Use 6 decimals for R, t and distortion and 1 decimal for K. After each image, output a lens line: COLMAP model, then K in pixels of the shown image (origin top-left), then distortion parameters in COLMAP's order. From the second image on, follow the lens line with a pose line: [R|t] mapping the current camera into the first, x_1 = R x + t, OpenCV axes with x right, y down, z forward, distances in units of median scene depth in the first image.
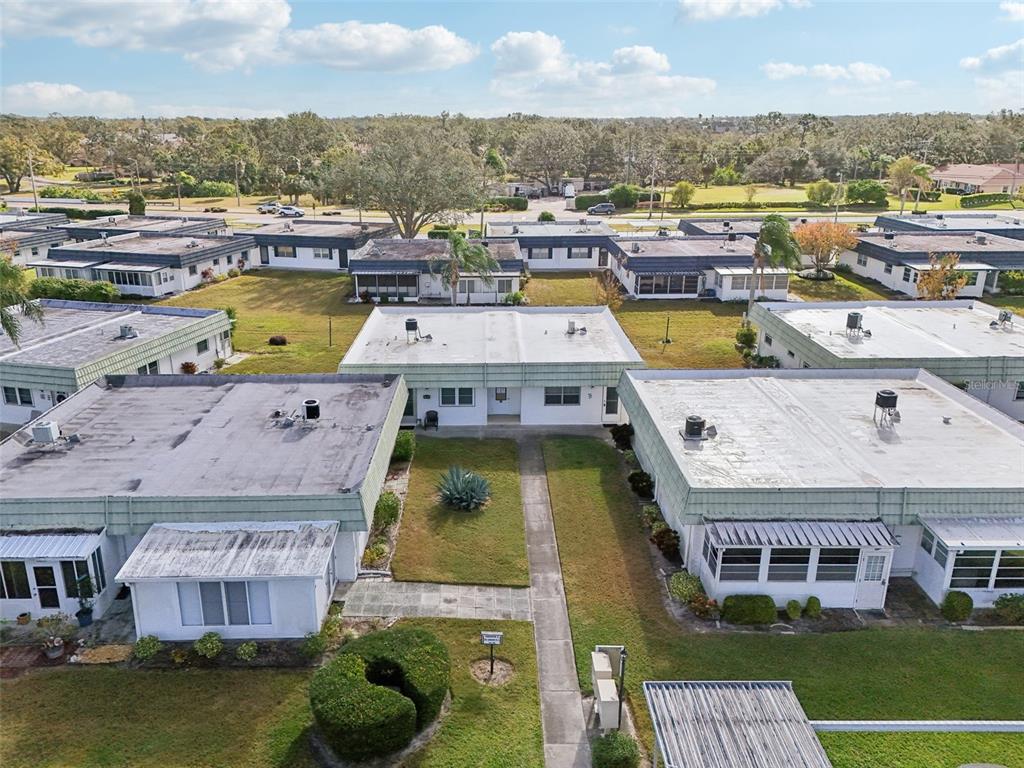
lens RADIAL K [[761.1, 0, 490.9], [0, 761.1, 381.6], [0, 0, 1]] dist [0.071529, -0.056927]
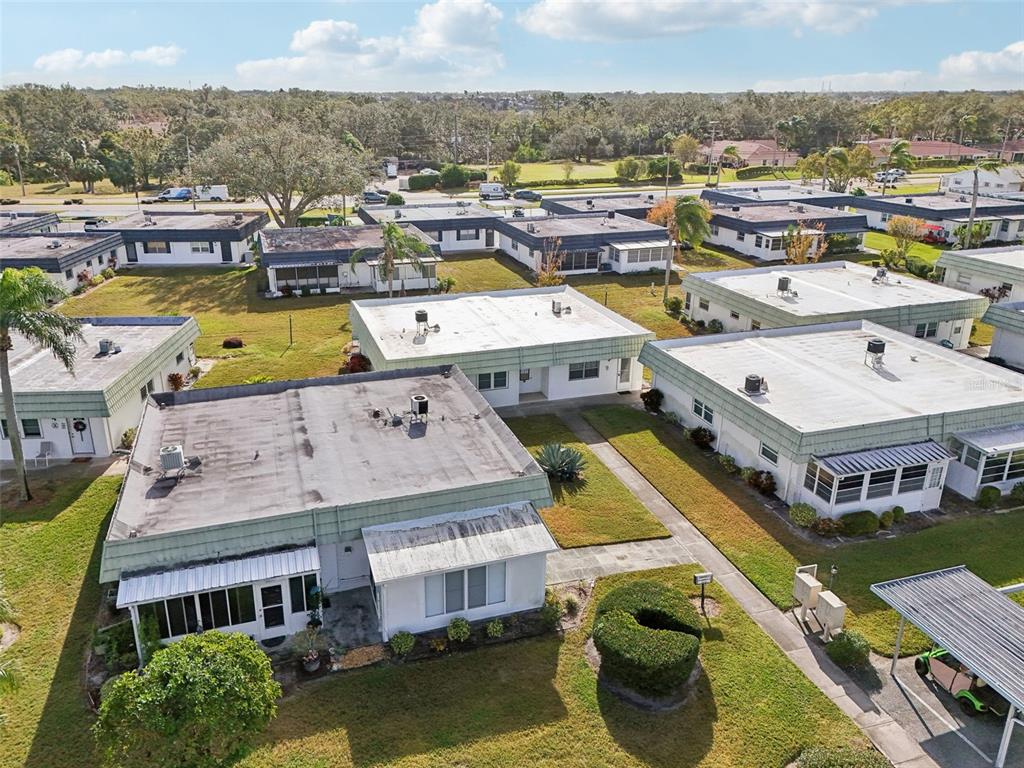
lens RADIAL K [[761.1, 0, 490.9], [0, 761.1, 381.6], [0, 0, 1]] dist [0.071529, -0.056927]
pose [[0.955629, -0.100214, 0.277003, -0.367205], [0.091910, 0.994846, 0.042836, -0.026372], [-0.279868, -0.015476, 0.959914, -0.015860]]
